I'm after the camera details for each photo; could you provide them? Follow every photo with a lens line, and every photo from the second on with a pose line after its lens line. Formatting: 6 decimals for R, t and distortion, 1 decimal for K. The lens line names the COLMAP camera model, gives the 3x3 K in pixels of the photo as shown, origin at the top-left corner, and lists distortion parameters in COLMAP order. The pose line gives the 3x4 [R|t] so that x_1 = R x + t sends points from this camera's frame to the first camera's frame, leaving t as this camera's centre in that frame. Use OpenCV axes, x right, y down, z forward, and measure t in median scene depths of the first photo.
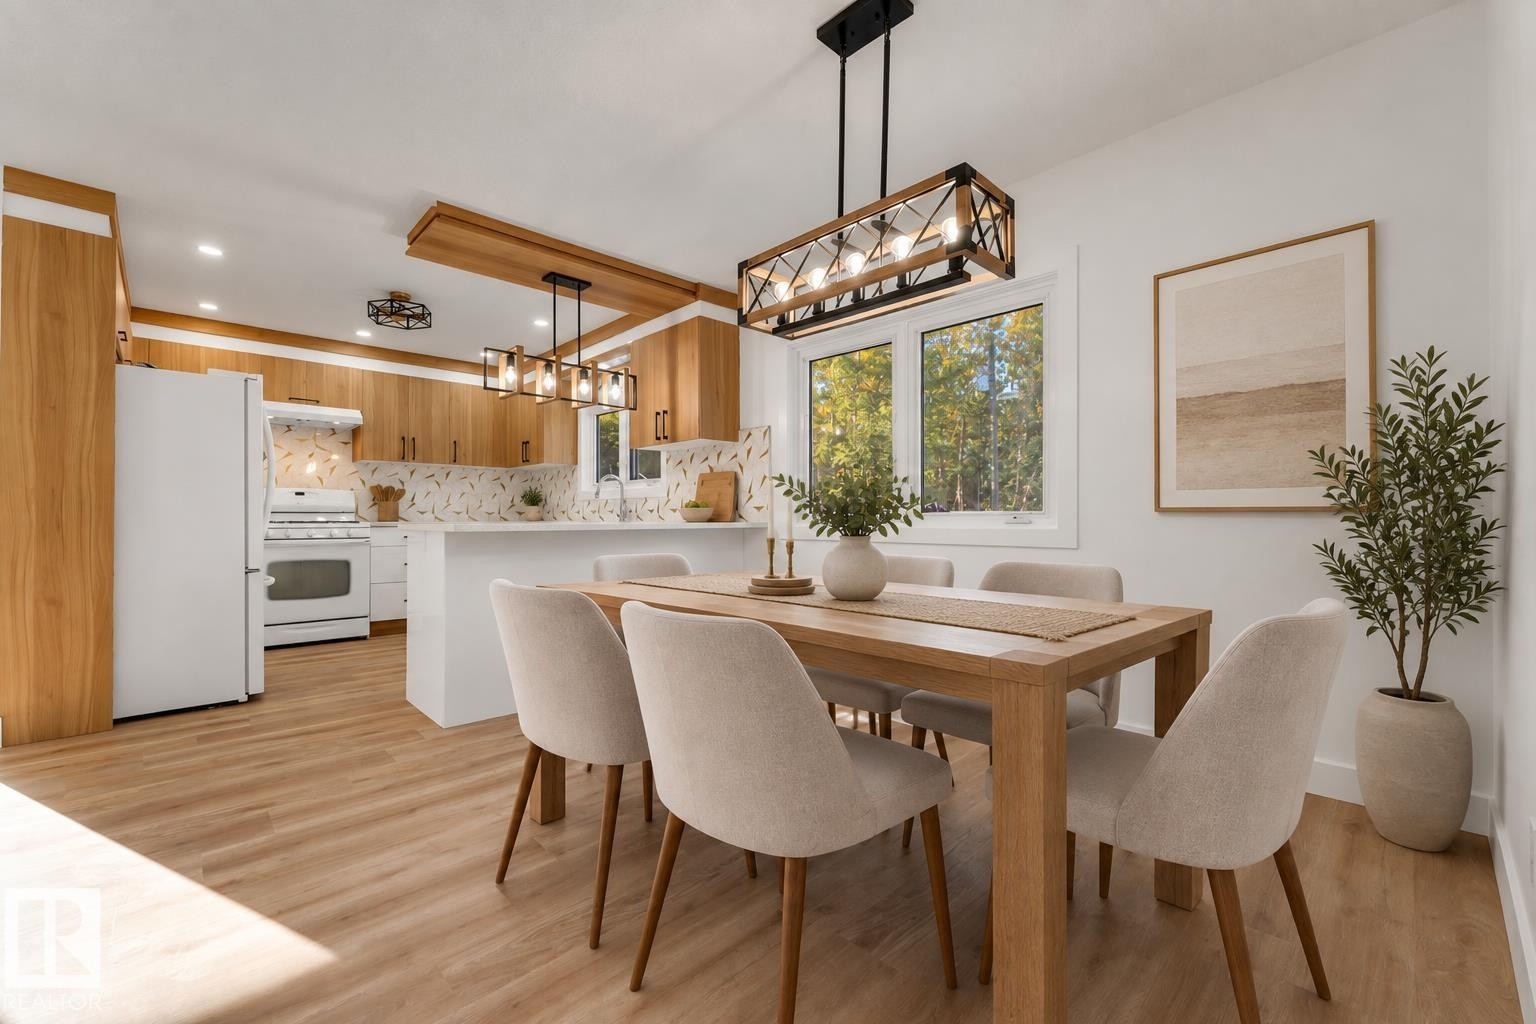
lens RADIAL K [[629.9, 0, 773.4], [0, 629.9, 516.8], [0, 0, 1]] dist [-0.000724, -0.000211]
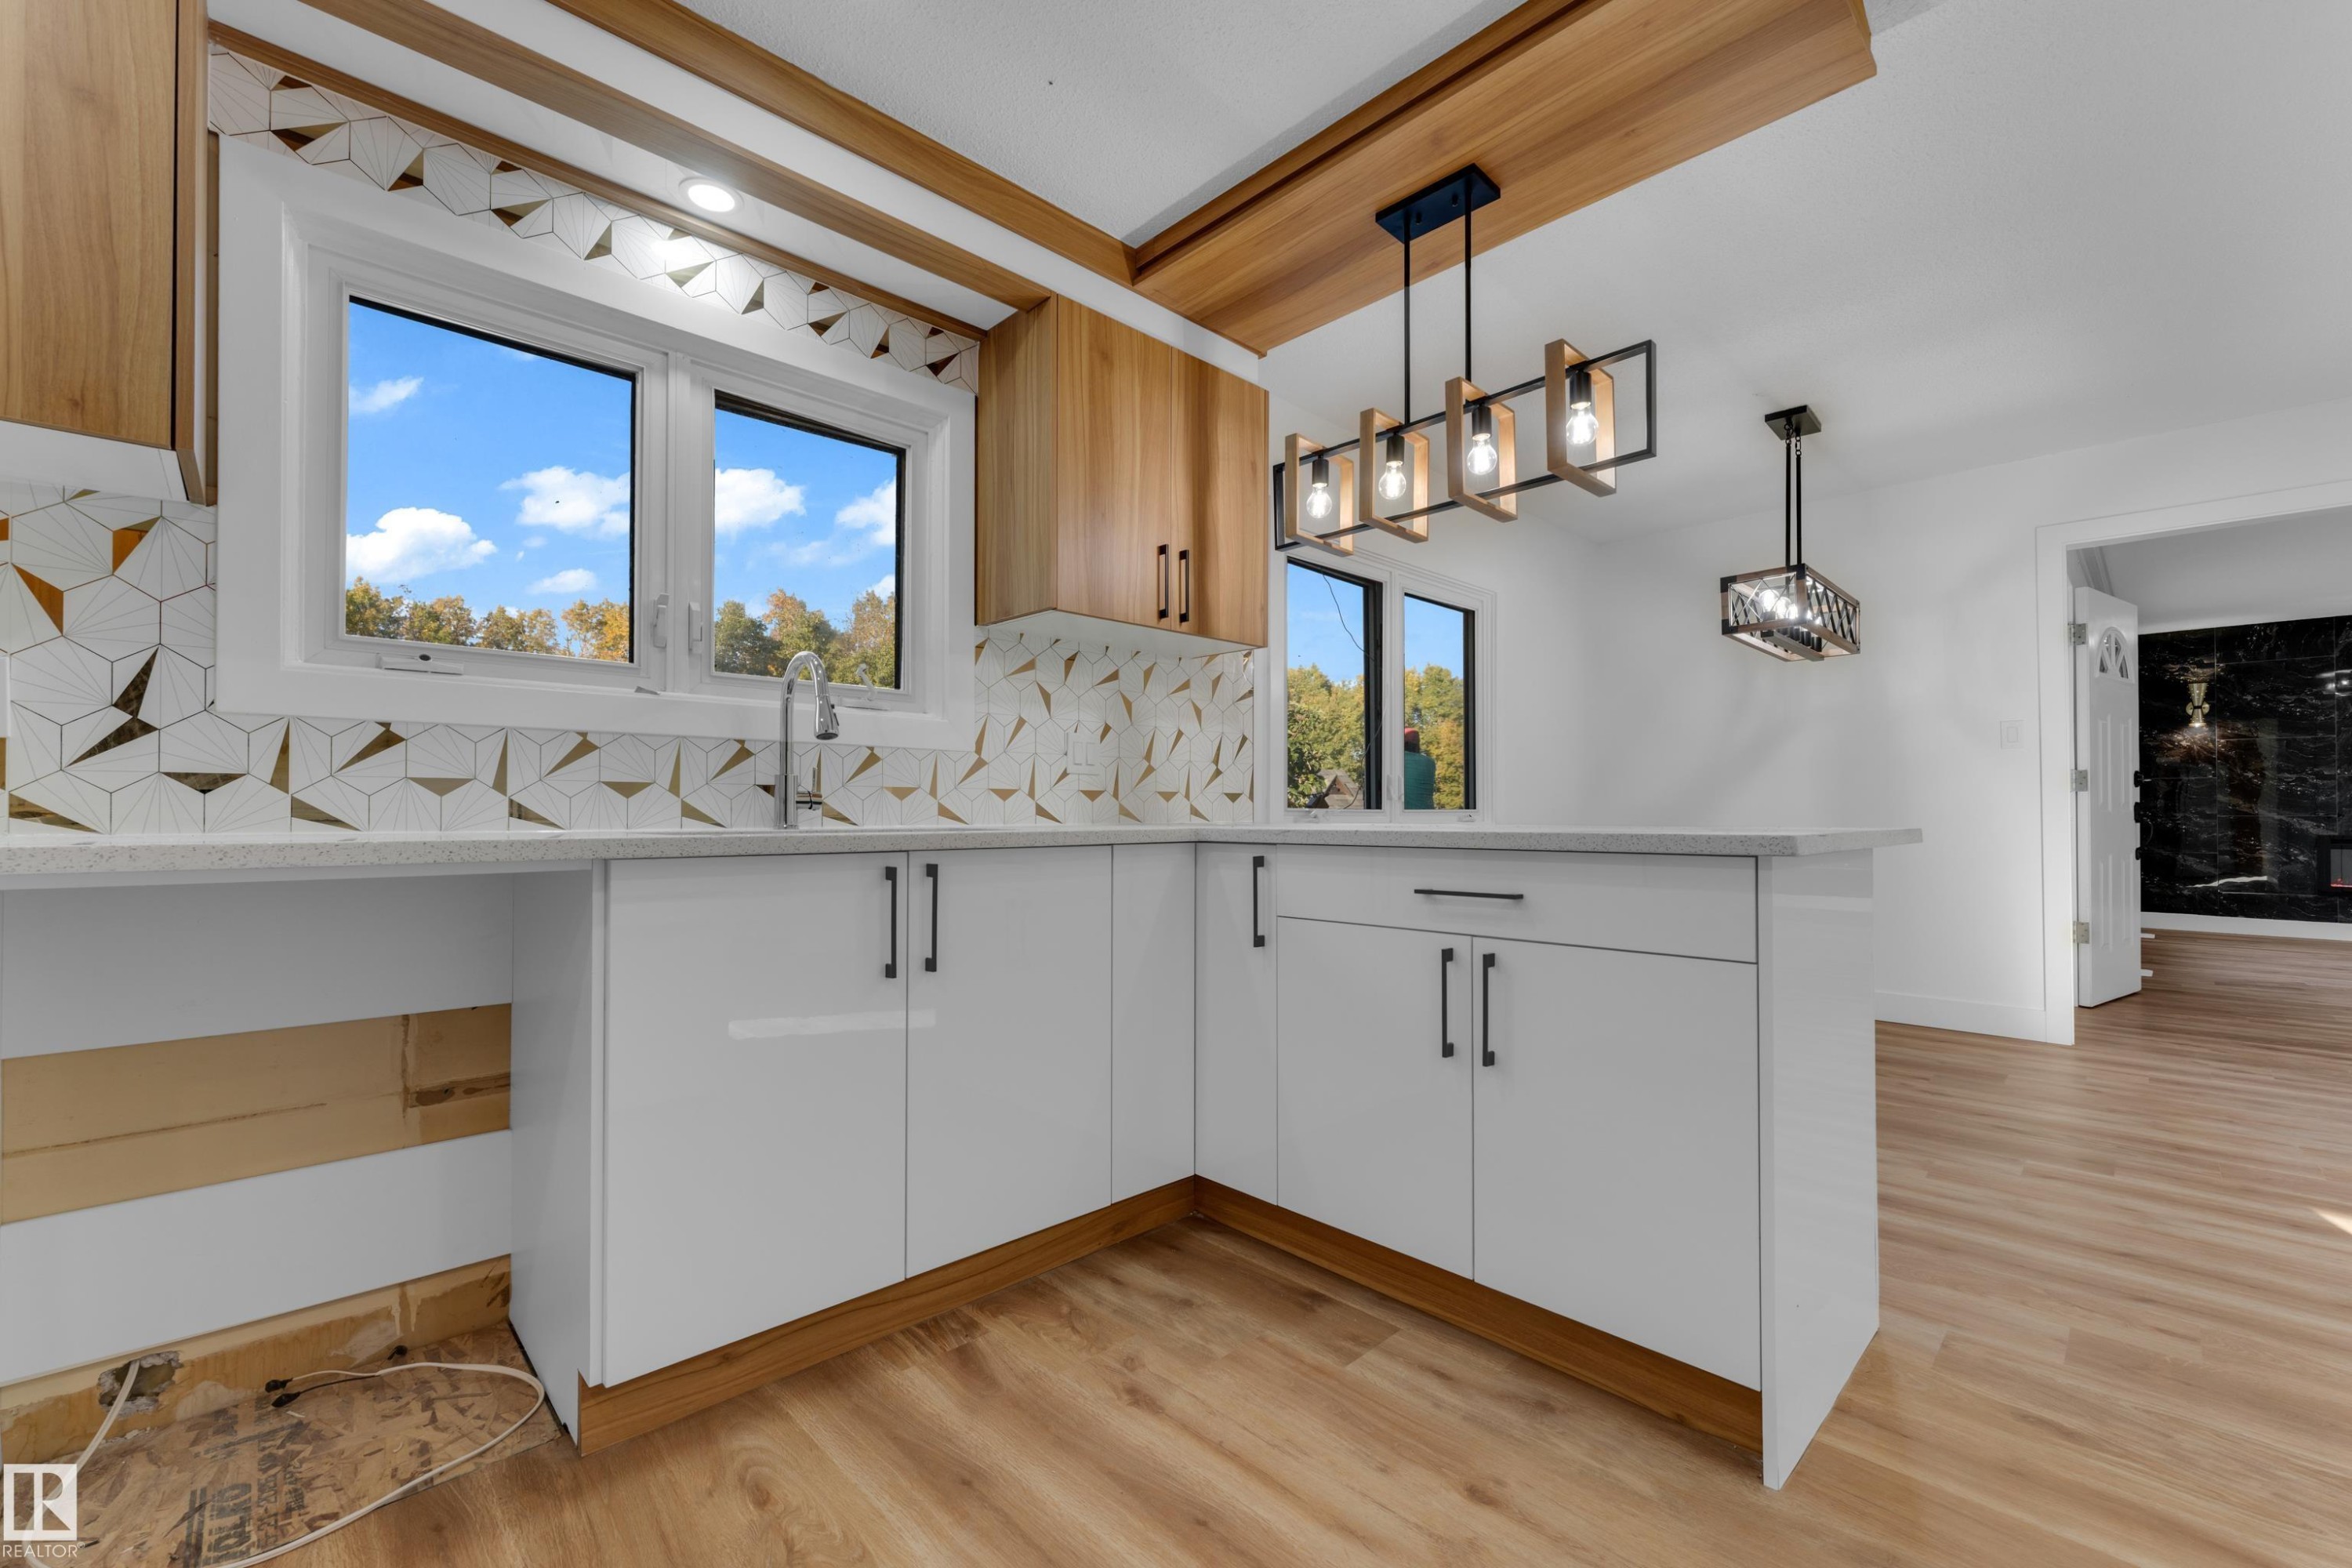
lens RADIAL K [[956.4, 0, 1177.6], [0, 956.4, 805.4], [0, 0, 1]] dist [-0.000811, -0.000670]
pose [[-0.006598, 0.012471, 0.999900, -0.642395], [0.000572, 0.999922, -0.012467, 0.003300], [-0.999978, 0.000490, -0.006604, 0.817742]]
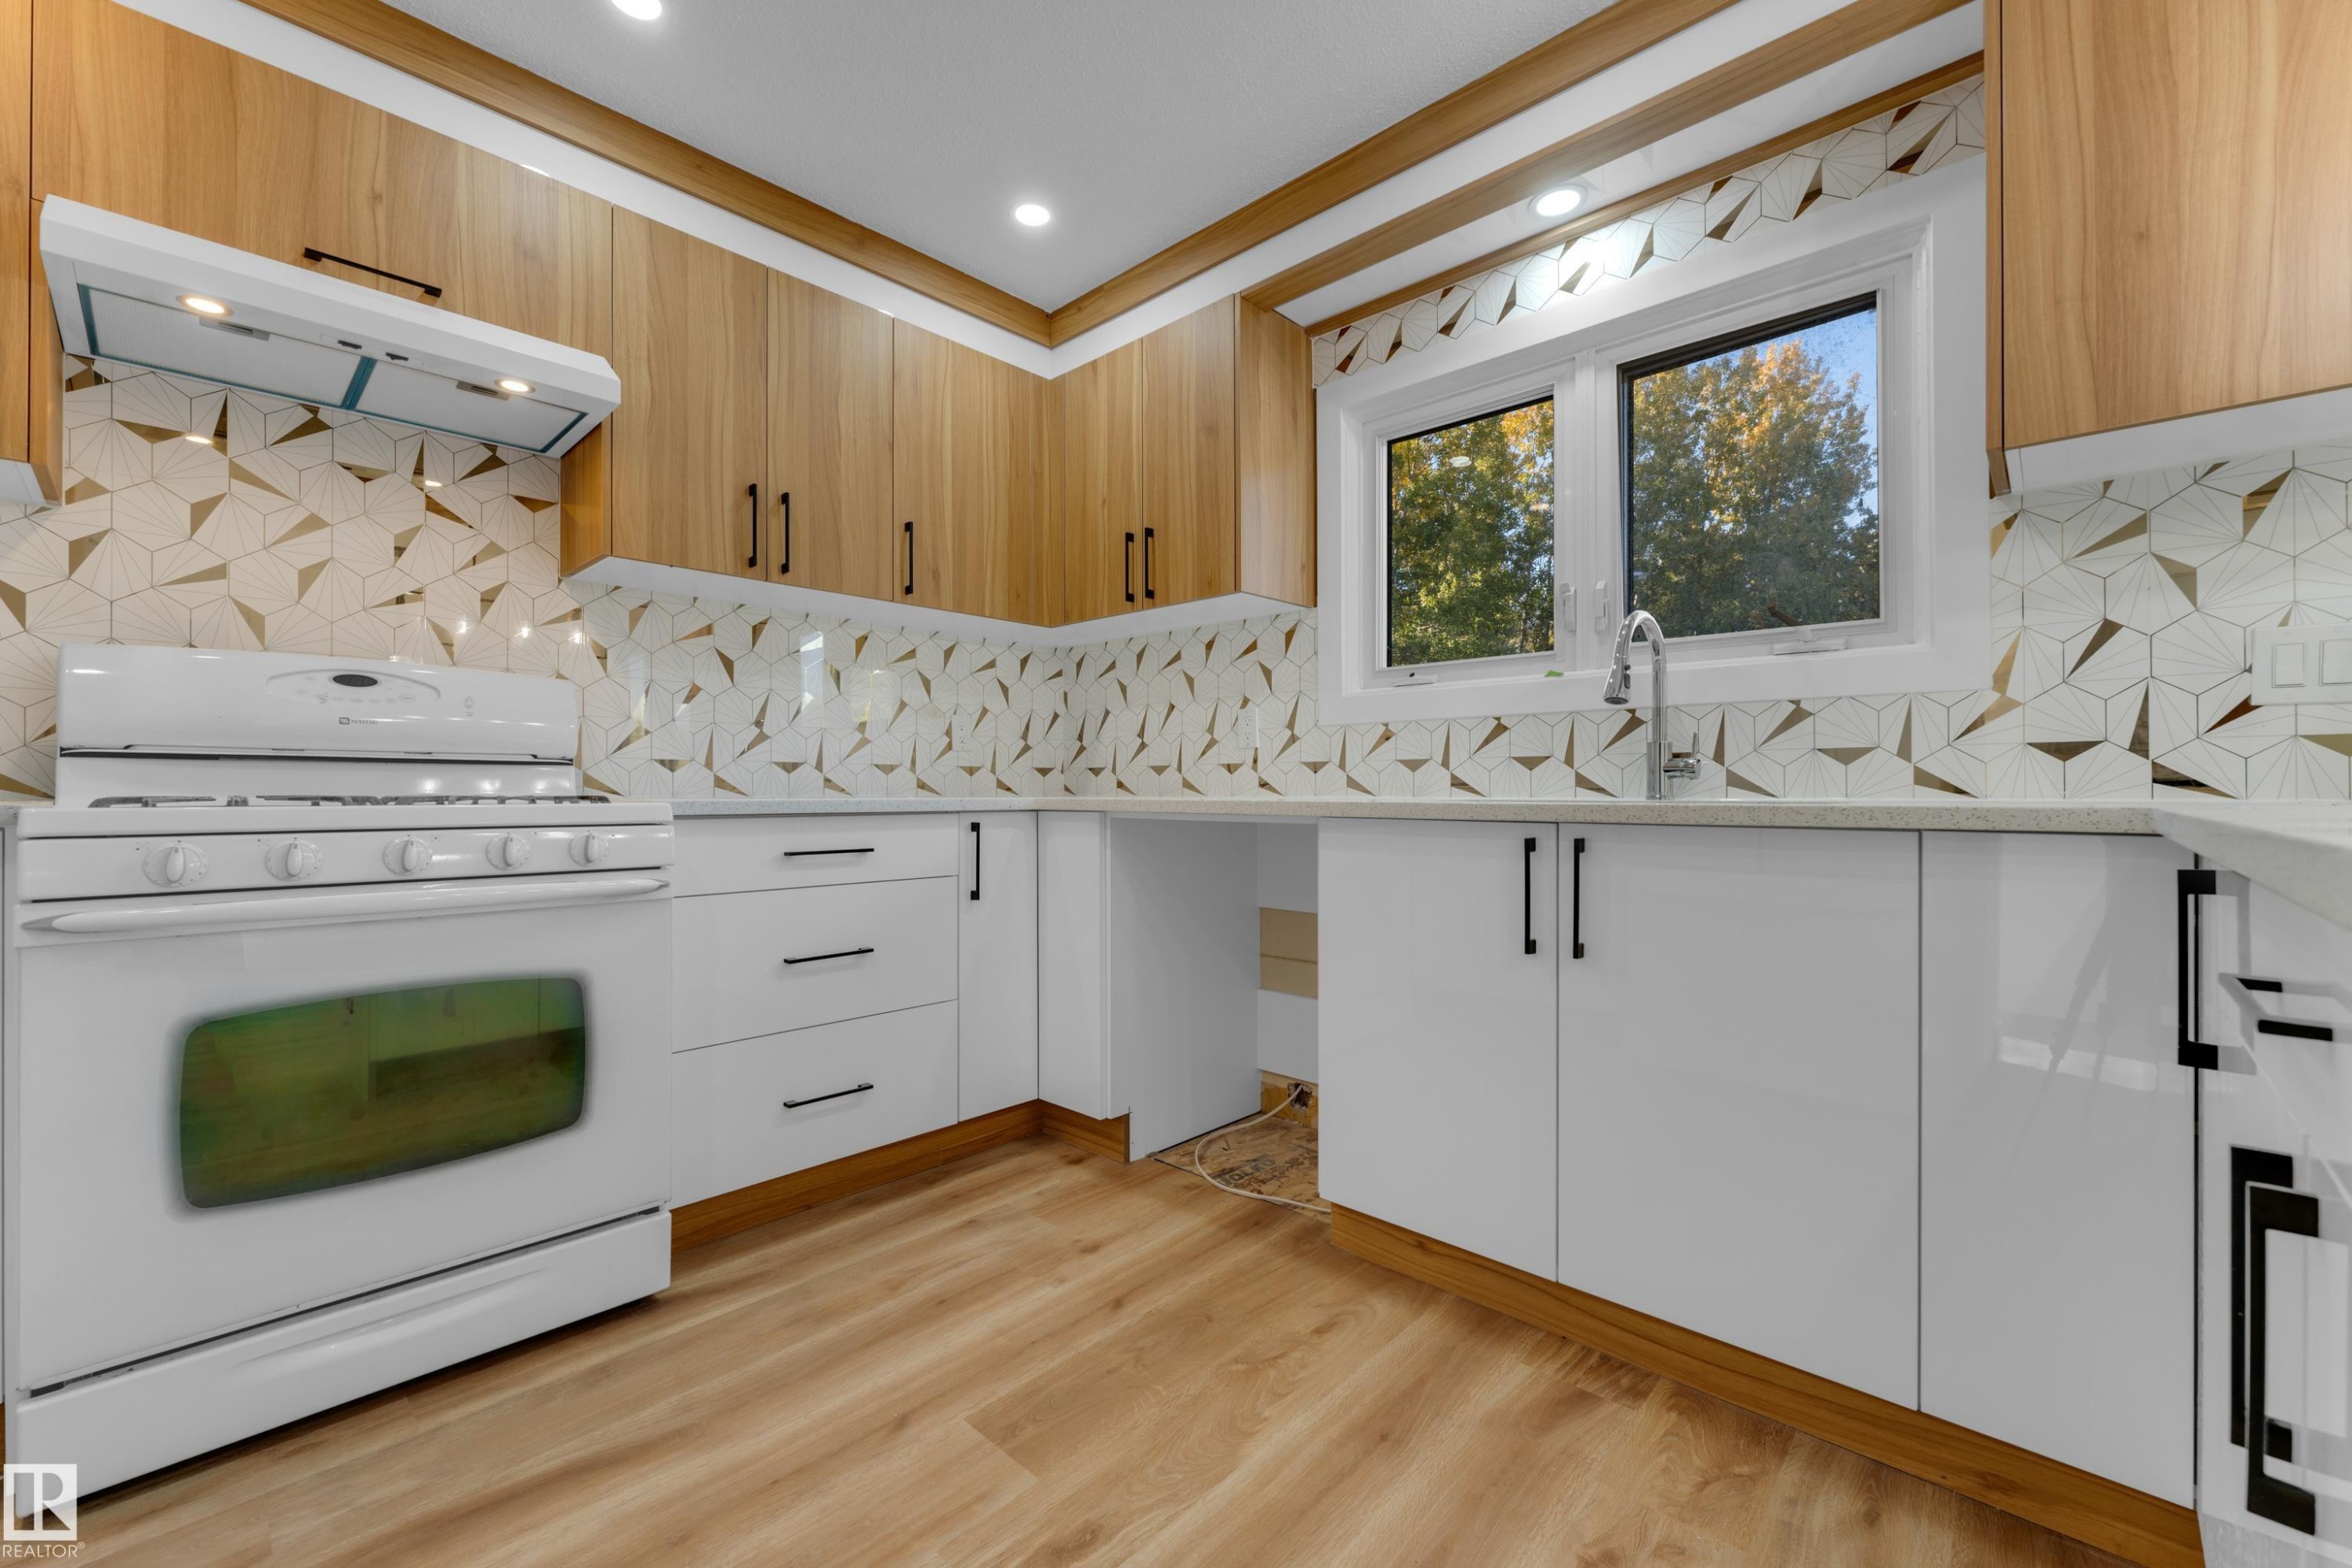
lens RADIAL K [[955.0, 0, 1166.7], [0, 955.0, 789.5], [0, 0, 1]] dist [-0.023817, 0.009893]
pose [[0.998971, -0.000875, 0.045334, -0.446131], [0.000676, 0.999990, 0.004422, 0.002183], [-0.045338, -0.004387, 0.998962, 0.607554]]
